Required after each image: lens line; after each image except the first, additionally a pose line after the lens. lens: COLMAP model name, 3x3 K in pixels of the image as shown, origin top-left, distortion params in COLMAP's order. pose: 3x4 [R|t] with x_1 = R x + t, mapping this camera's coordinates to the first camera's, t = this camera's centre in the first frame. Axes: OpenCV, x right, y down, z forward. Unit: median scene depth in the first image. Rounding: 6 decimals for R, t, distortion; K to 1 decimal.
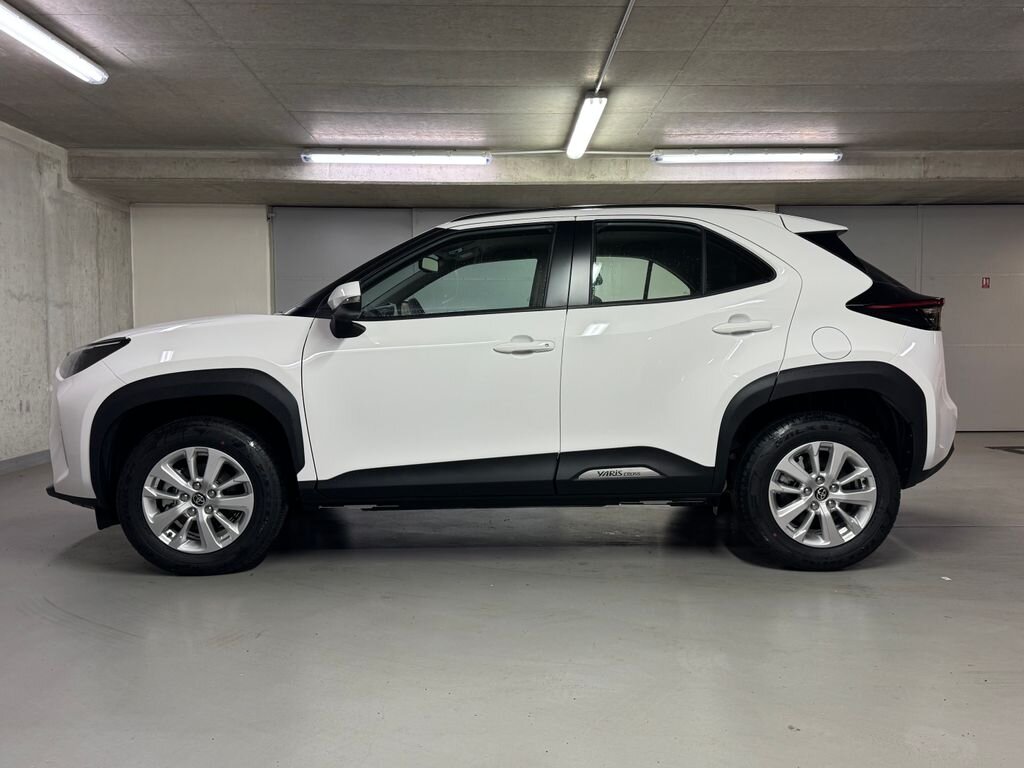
lens RADIAL K [[851.8, 0, 508.6], [0, 851.8, 383.9], [0, 0, 1]] dist [0.071280, -0.084225]
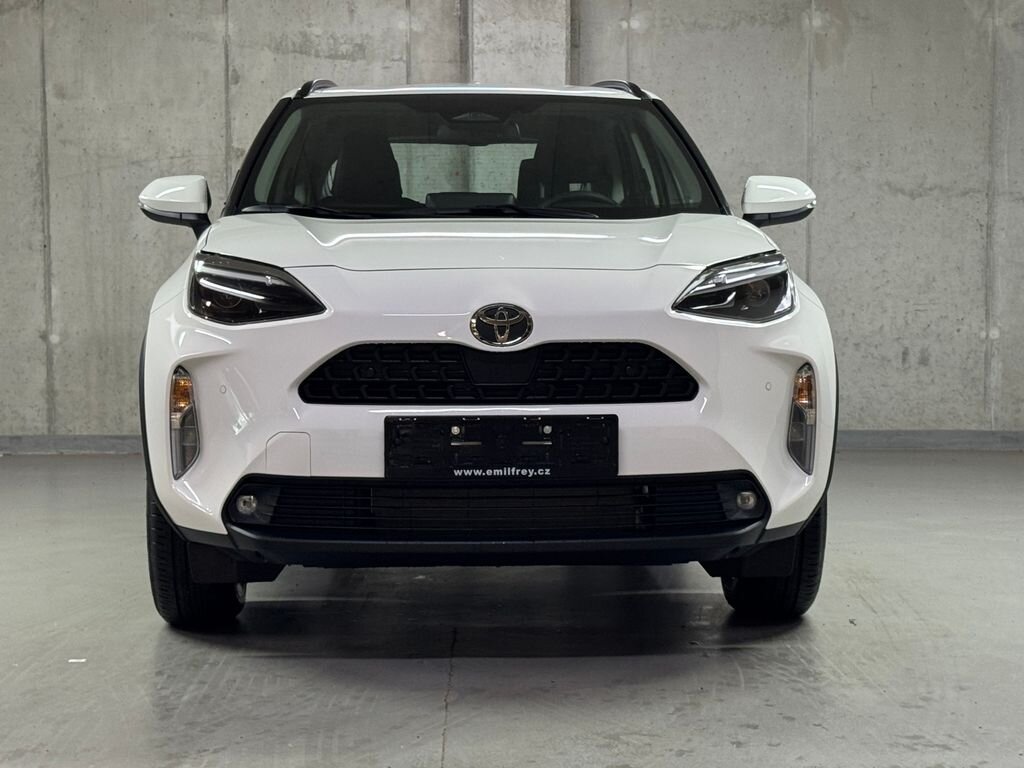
lens RADIAL K [[2074.3, 0, 514.0], [0, 2074.3, 386.5], [0, 0, 1]] dist [0.164856, 0.000000]
pose [[-0.002233, 0.064739, -0.997900, 1.044026], [-0.051338, 0.996579, 0.064768, -0.039249], [0.998679, 0.051375, 0.001098, 0.694195]]
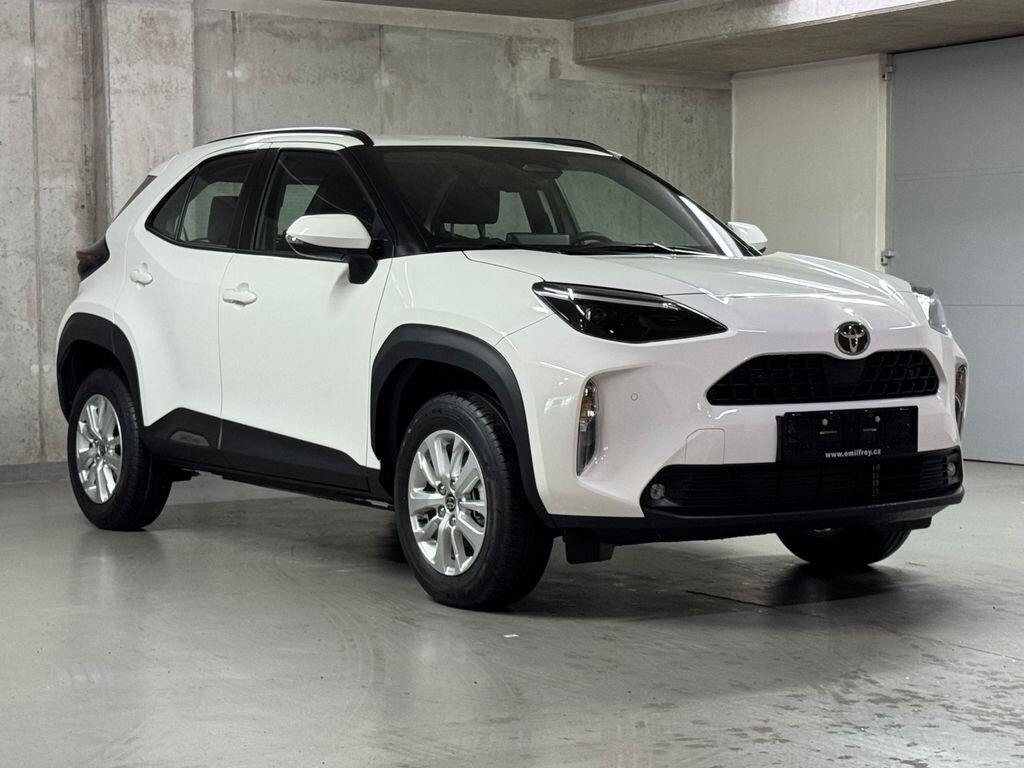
lens RADIAL K [[2074.3, 0, 512.9], [0, 2074.3, 386.1], [0, 0, 1]] dist [0.164856, 0.000000]
pose [[0.526060, 0.040781, -0.849469, 1.031876], [-0.042558, 0.998861, 0.021597, -0.005574], [0.849382, 0.024790, 0.527196, 0.064190]]
